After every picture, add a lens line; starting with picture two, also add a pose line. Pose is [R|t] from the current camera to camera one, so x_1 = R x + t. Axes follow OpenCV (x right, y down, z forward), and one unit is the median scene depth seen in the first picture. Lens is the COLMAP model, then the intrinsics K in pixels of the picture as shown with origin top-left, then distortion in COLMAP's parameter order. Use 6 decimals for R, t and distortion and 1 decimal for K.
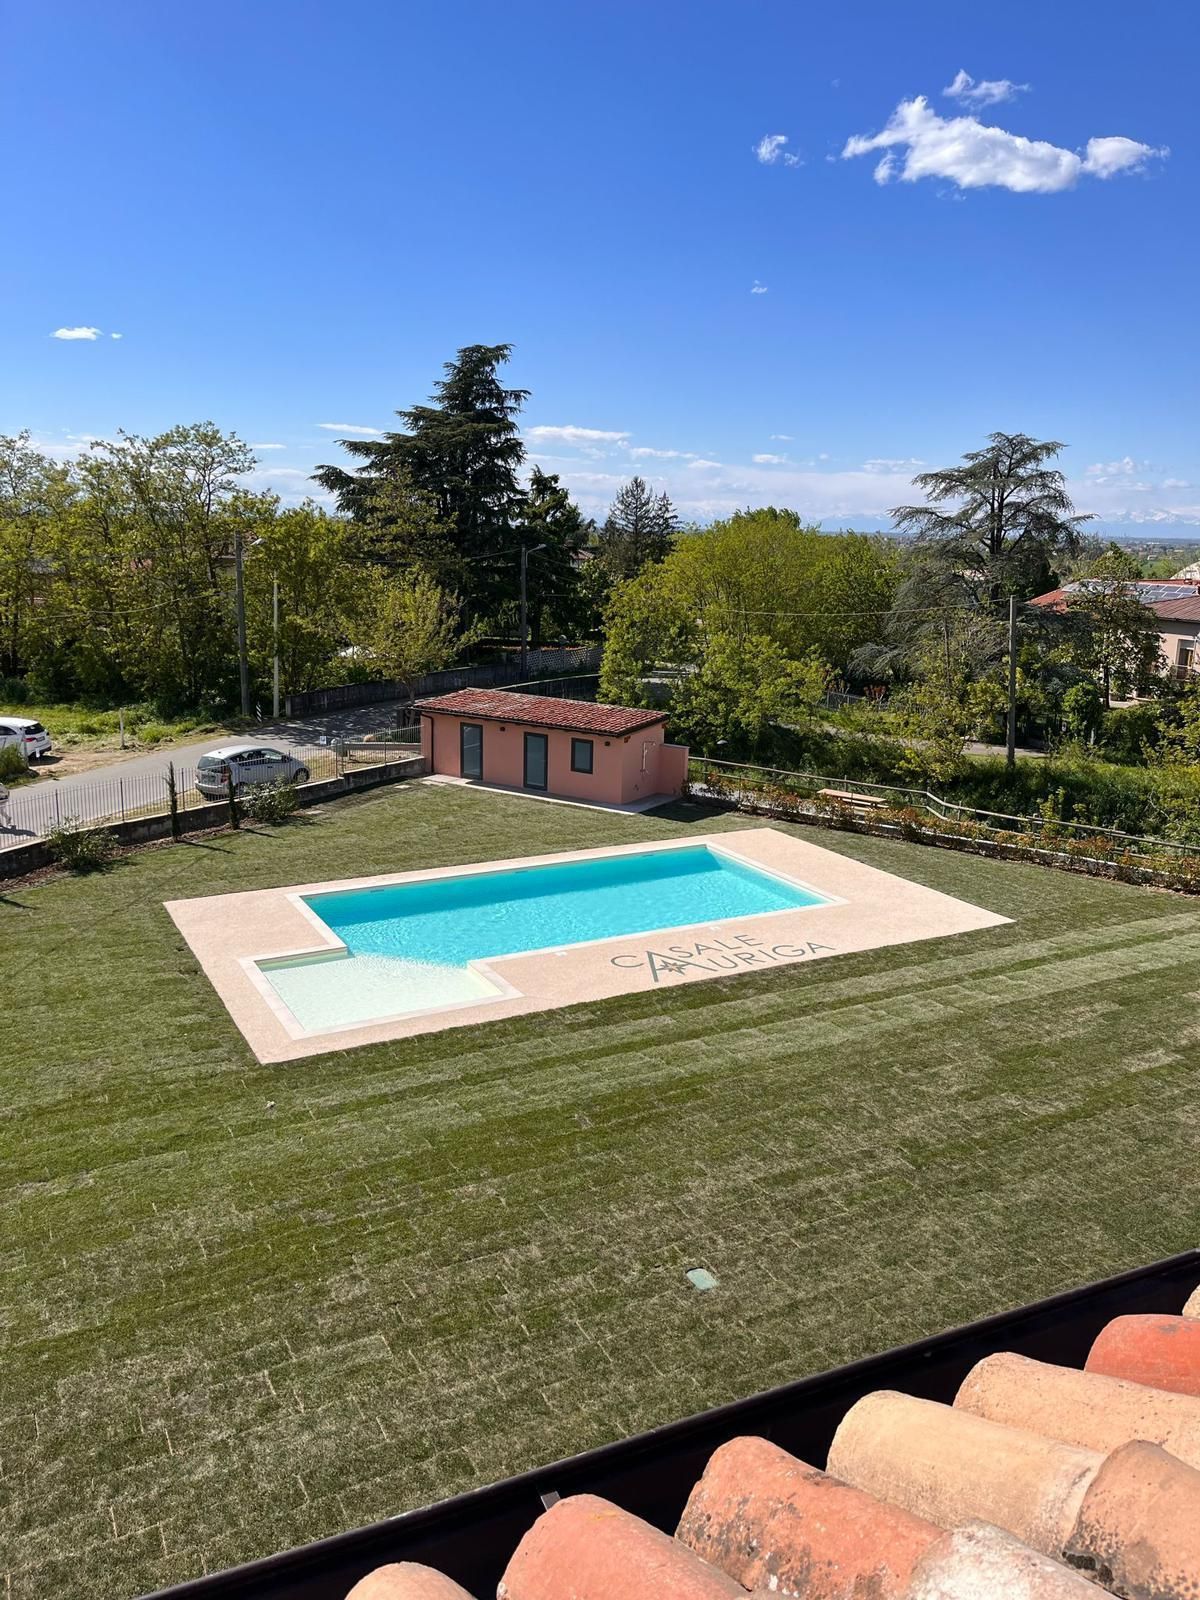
lens RADIAL K [[1272.2, 0, 600.0], [0, 1272.2, 800.0], [0, 0, 1]] dist [0.065861, -0.090210]
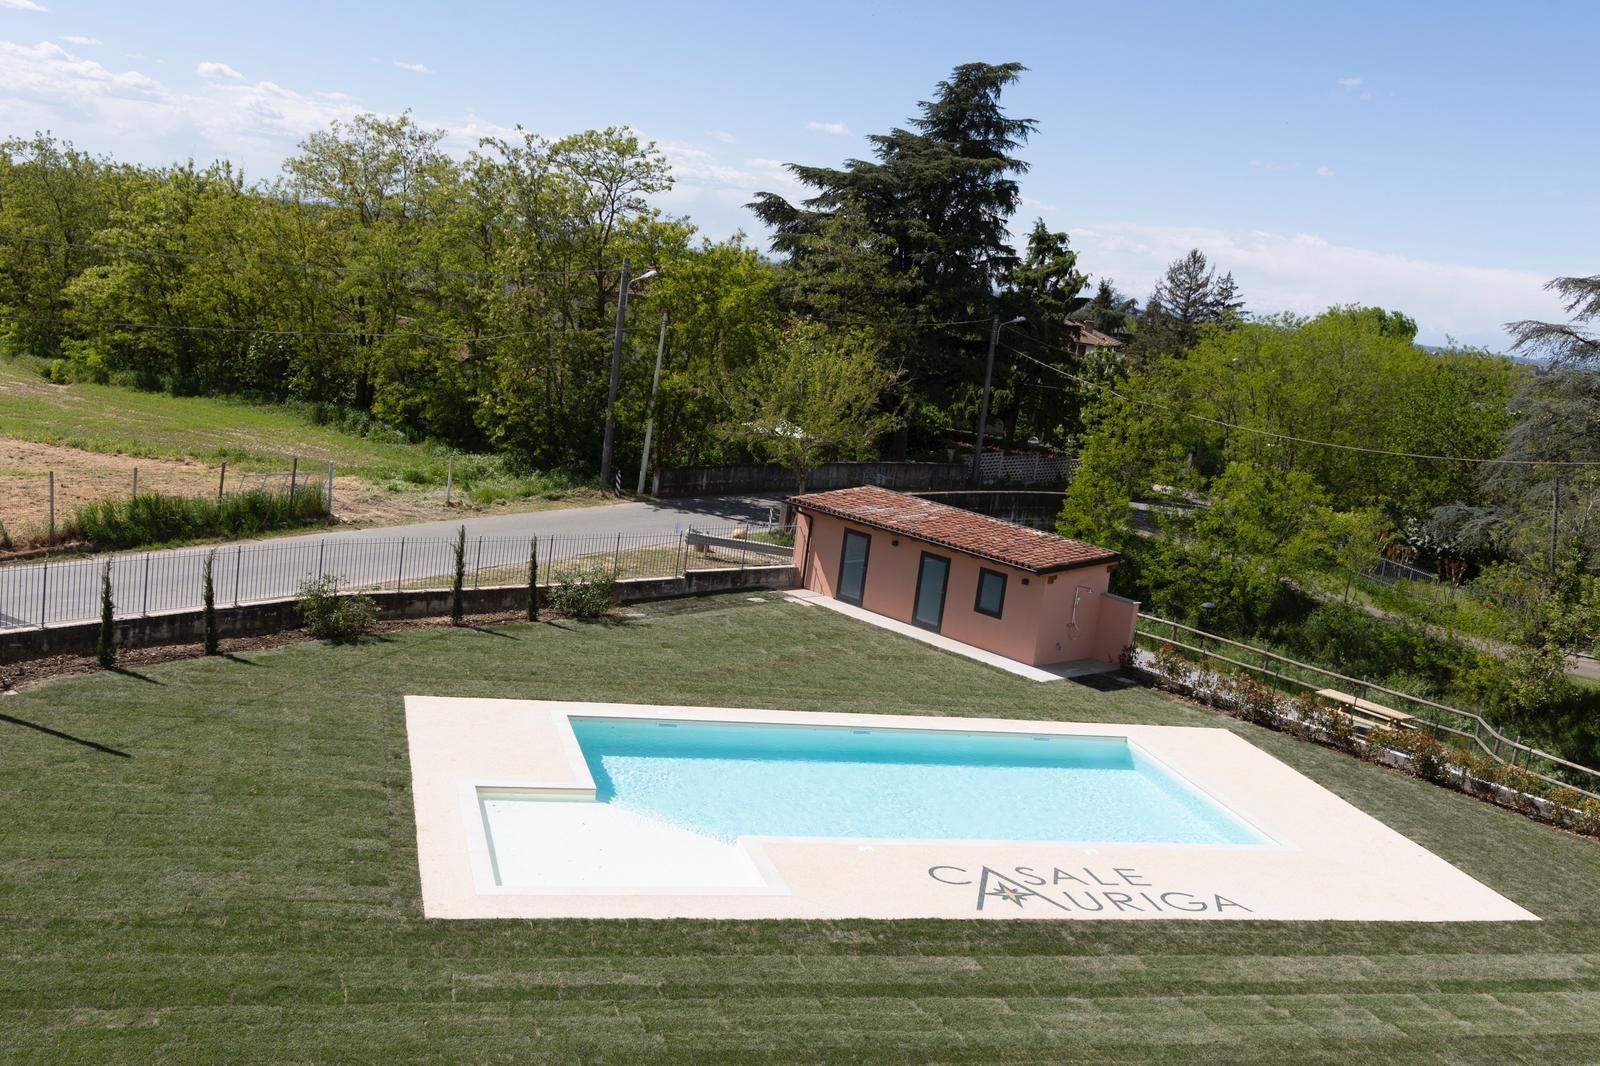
lens RADIAL K [[1636.7, 0, 800.0], [0, 1636.7, 533.0], [0, 0, 1]] dist [0.005295, 0.005882]
pose [[0.966204, 0.135840, -0.219085, 0.094616], [-0.150255, 0.987359, -0.050459, -0.005110], [0.209461, 0.081672, 0.974400, 0.041512]]
